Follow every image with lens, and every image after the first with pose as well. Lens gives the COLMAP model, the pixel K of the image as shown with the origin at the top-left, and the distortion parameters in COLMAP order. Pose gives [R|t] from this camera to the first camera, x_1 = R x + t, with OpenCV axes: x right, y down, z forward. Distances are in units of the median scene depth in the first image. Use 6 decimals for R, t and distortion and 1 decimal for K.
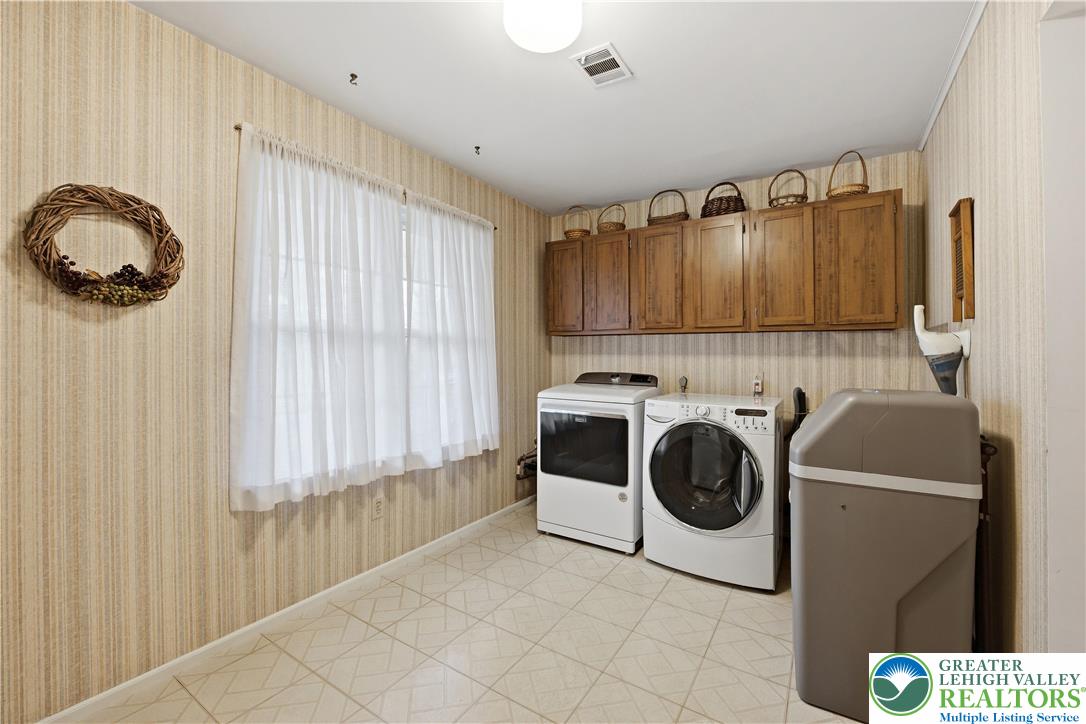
lens RADIAL K [[445.6, 0, 542.3], [0, 445.6, 357.5], [0, 0, 1]] dist [-0.009359, 0.000201]
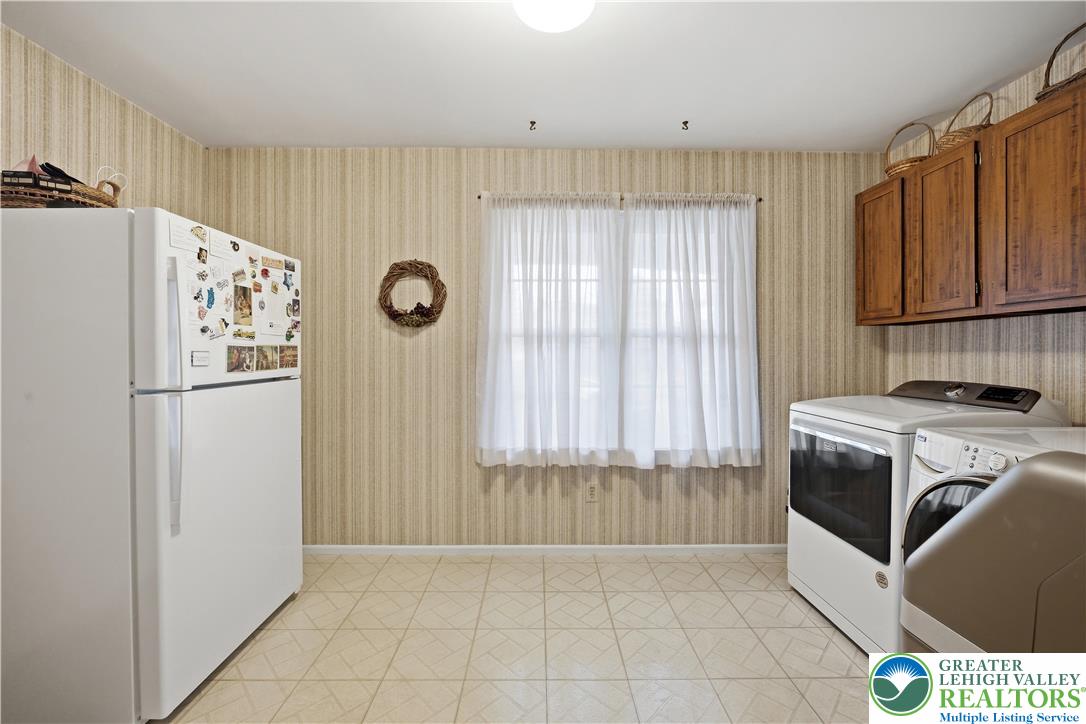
lens RADIAL K [[440.6, 0, 543.0], [0, 440.6, 362.0], [0, 0, 1]] dist [-0.010308, 0.000245]
pose [[0.547983, 0.007513, -0.836456, 0.441473], [-0.000276, 0.999961, 0.008801, 0.002709], [0.836489, -0.004592, 0.547964, 0.273754]]
